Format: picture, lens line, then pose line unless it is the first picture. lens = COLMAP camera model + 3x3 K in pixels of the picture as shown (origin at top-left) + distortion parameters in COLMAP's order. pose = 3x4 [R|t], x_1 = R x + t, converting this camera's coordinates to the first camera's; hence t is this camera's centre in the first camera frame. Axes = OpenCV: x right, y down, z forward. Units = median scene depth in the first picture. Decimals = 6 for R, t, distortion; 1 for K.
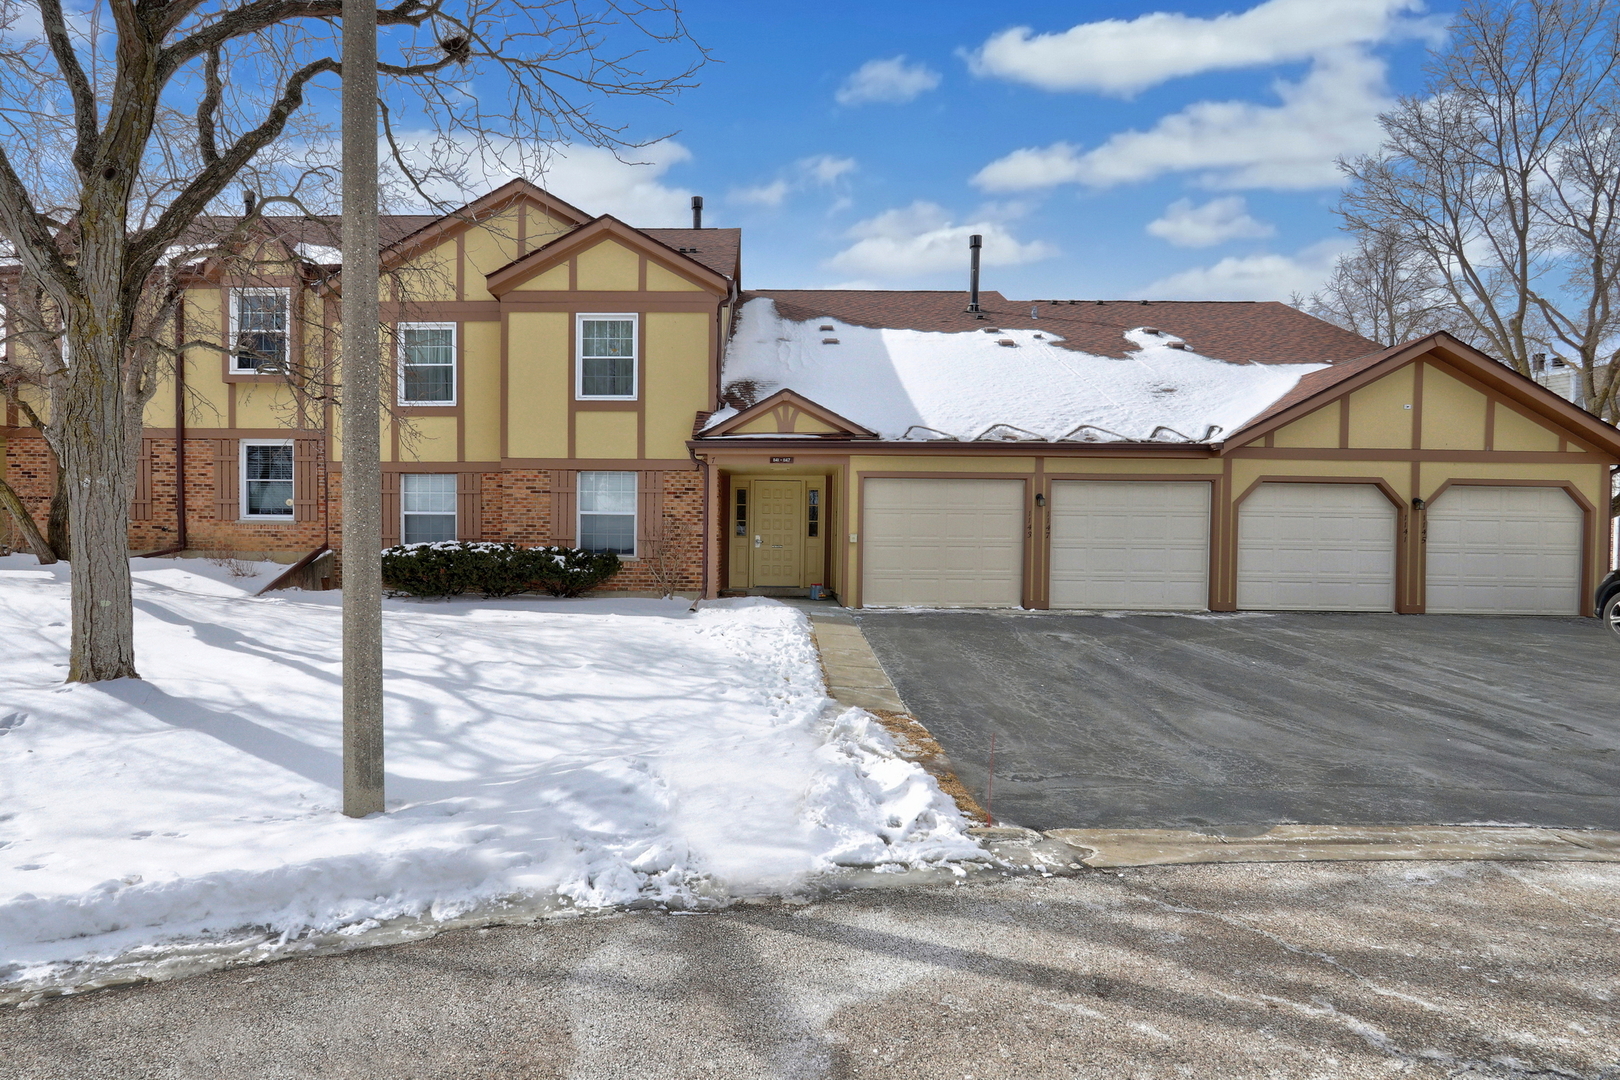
lens RADIAL K [[867.1, 0, 683.4], [0, 867.1, 543.0], [0, 0, 1]] dist [-0.013896, 0.000839]
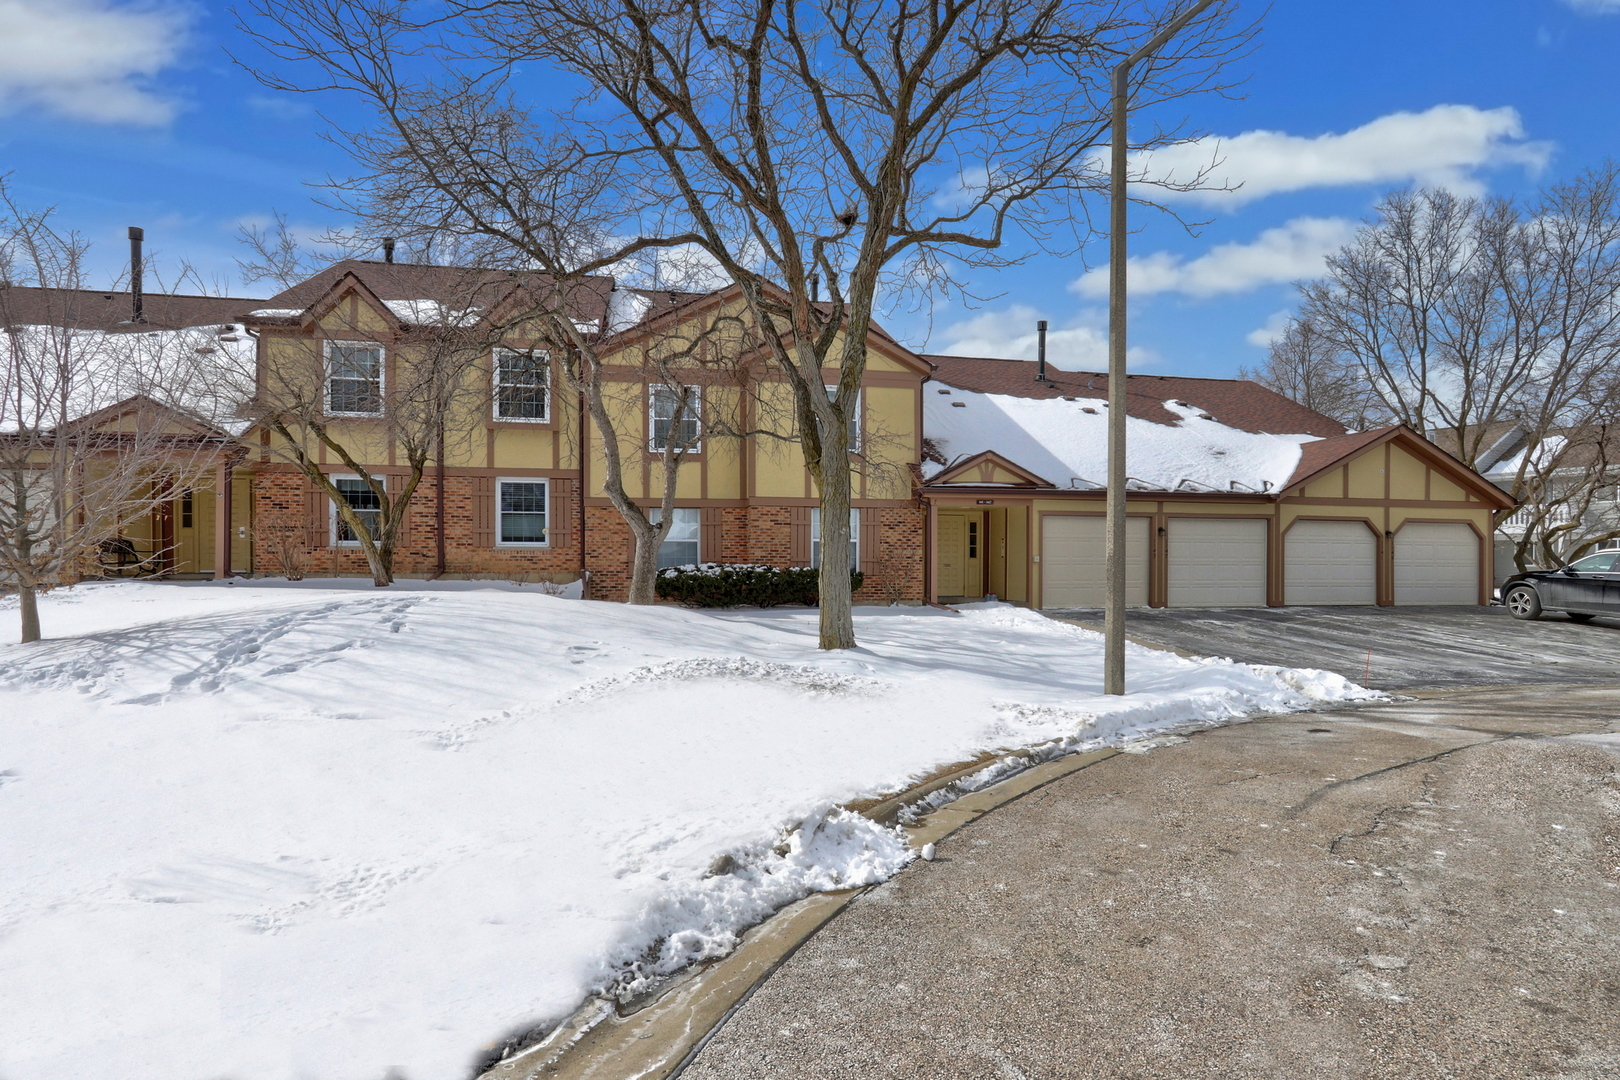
lens RADIAL K [[855.7, 0, 796.6], [0, 855.7, 547.4], [0, 0, 1]] dist [-0.014752, -0.000191]
pose [[0.979963, -0.004433, 0.199129, -0.386961], [0.008043, 0.999818, -0.017322, -0.003129], [-0.199016, 0.018577, 0.979820, -0.224249]]
